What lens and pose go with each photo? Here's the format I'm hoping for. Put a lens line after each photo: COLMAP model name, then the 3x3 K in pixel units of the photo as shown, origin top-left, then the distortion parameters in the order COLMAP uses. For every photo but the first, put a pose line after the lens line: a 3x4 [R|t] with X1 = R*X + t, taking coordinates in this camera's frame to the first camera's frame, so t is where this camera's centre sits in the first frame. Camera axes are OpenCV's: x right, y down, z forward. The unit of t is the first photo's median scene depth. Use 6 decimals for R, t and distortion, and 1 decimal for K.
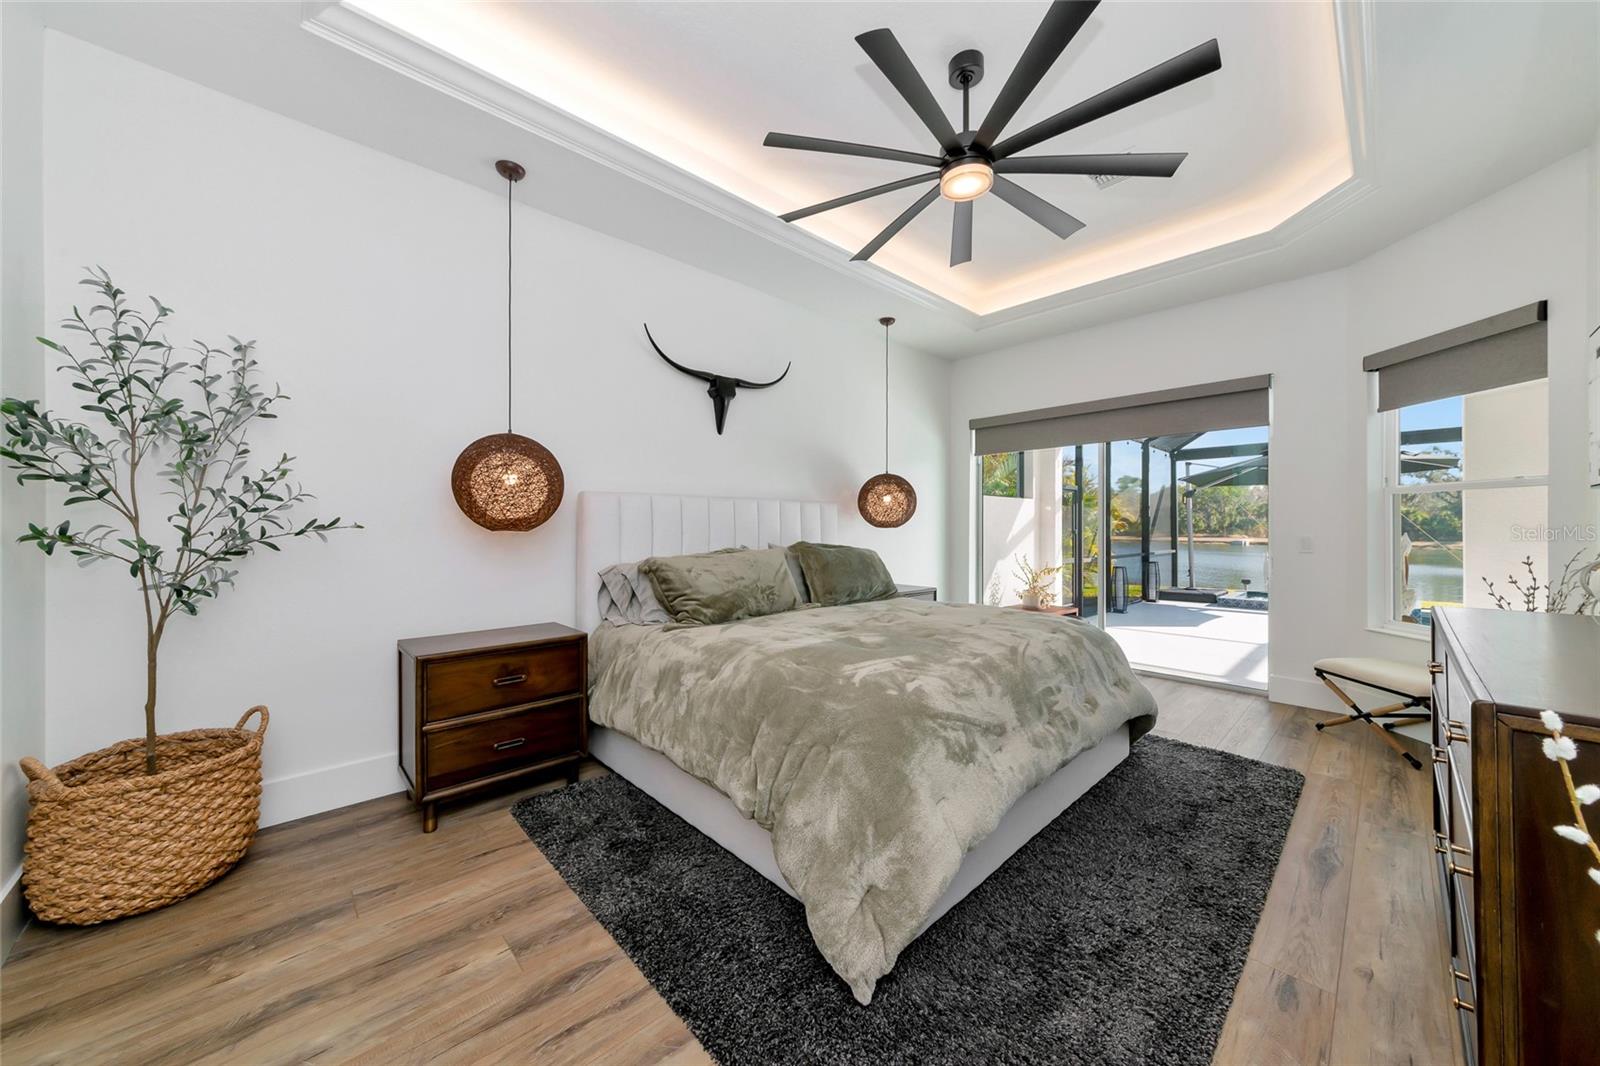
lens RADIAL K [[566.1, 0, 794.0], [0, 566.1, 528.7], [0, 0, 1]] dist [0.000422, 0.000056]
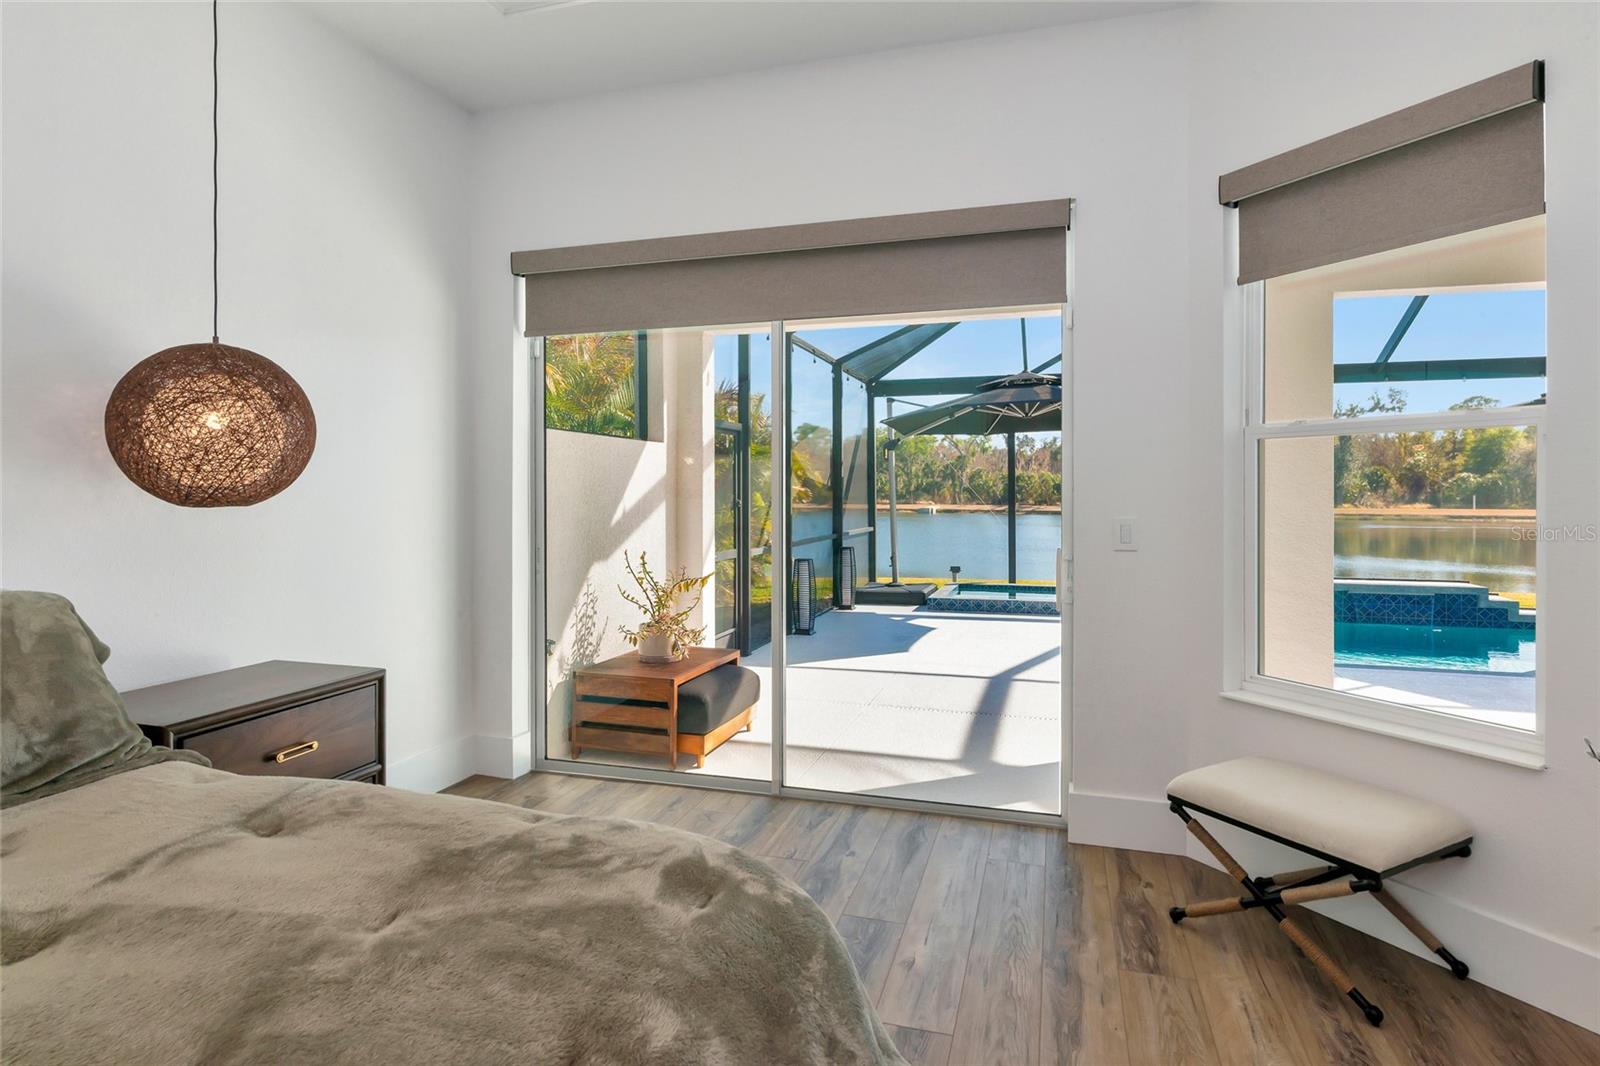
lens RADIAL K [[852.8, 0, 798.8], [0, 852.8, 509.3], [0, 0, 1]] dist [-0.008767, -0.000734]
pose [[0.866784, -0.011175, 0.498559, 0.131783], [0.001854, 0.999814, 0.019187, -0.005538], [-0.498681, -0.015706, 0.866643, 0.243972]]
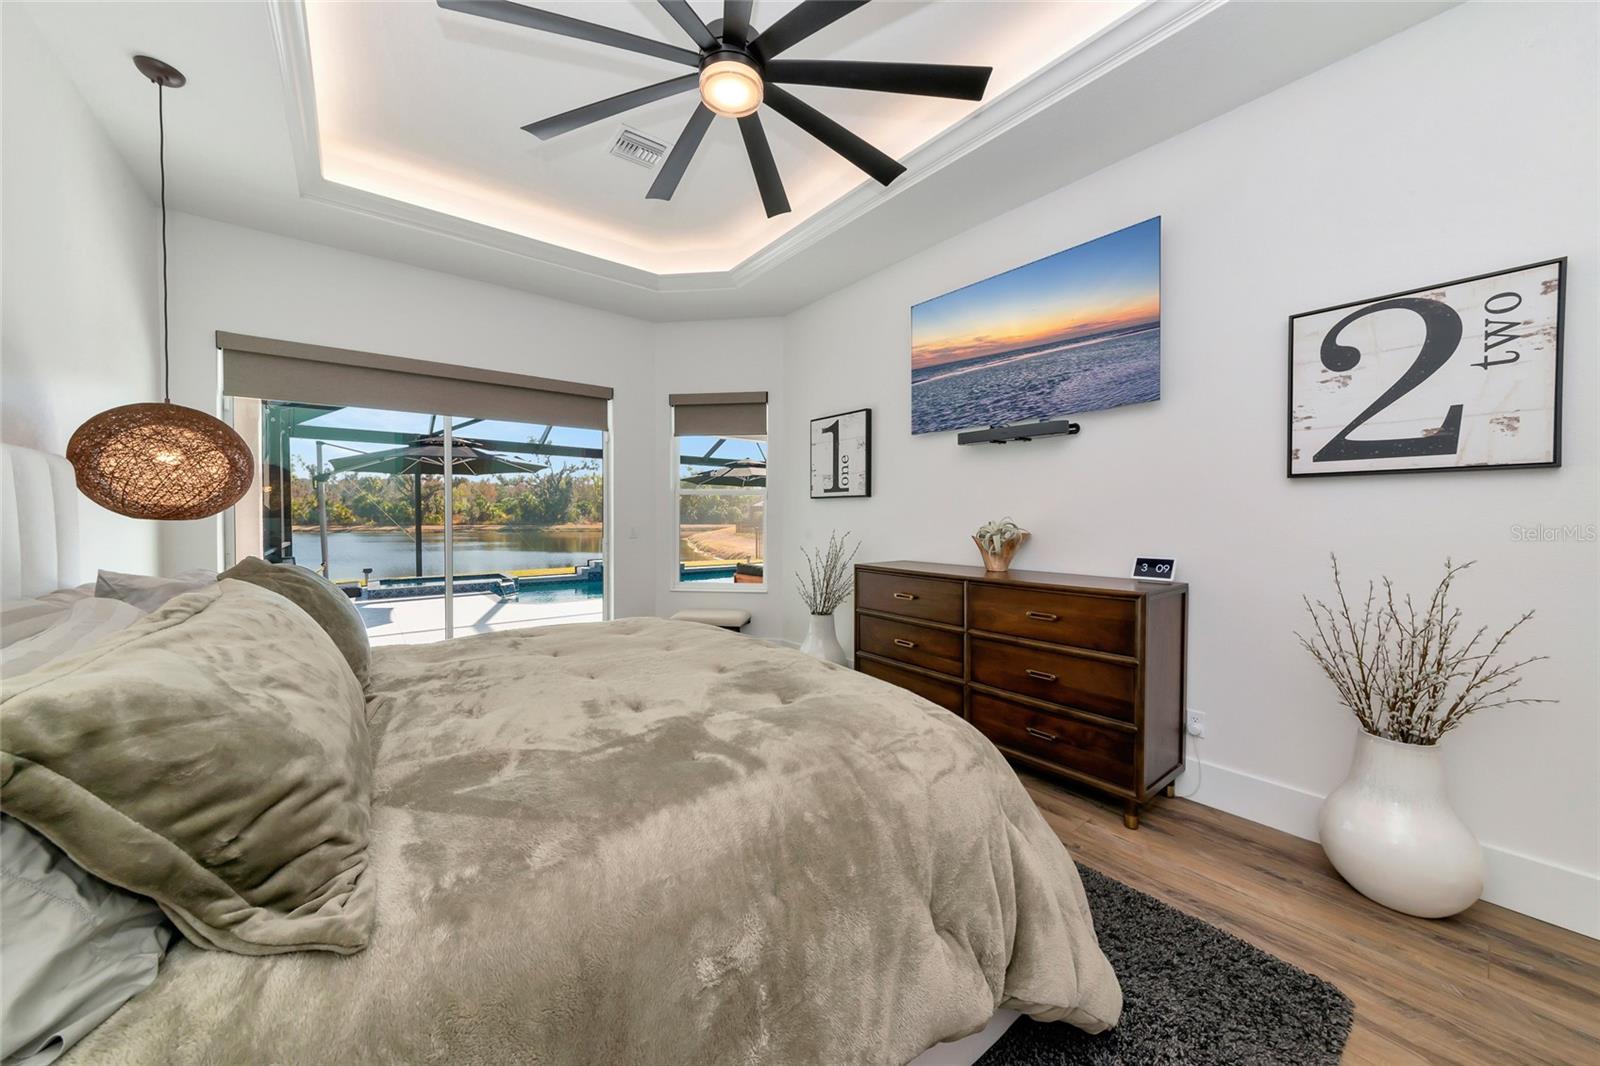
lens RADIAL K [[564.1, 0, 781.3], [0, 564.1, 527.9], [0, 0, 1]] dist [-0.000036, -0.000032]
pose [[0.101456, -0.019647, 0.994646, -0.159599], [-0.003560, 0.999791, 0.020112, -0.003619], [-0.994834, -0.005582, 0.101365, 0.278468]]
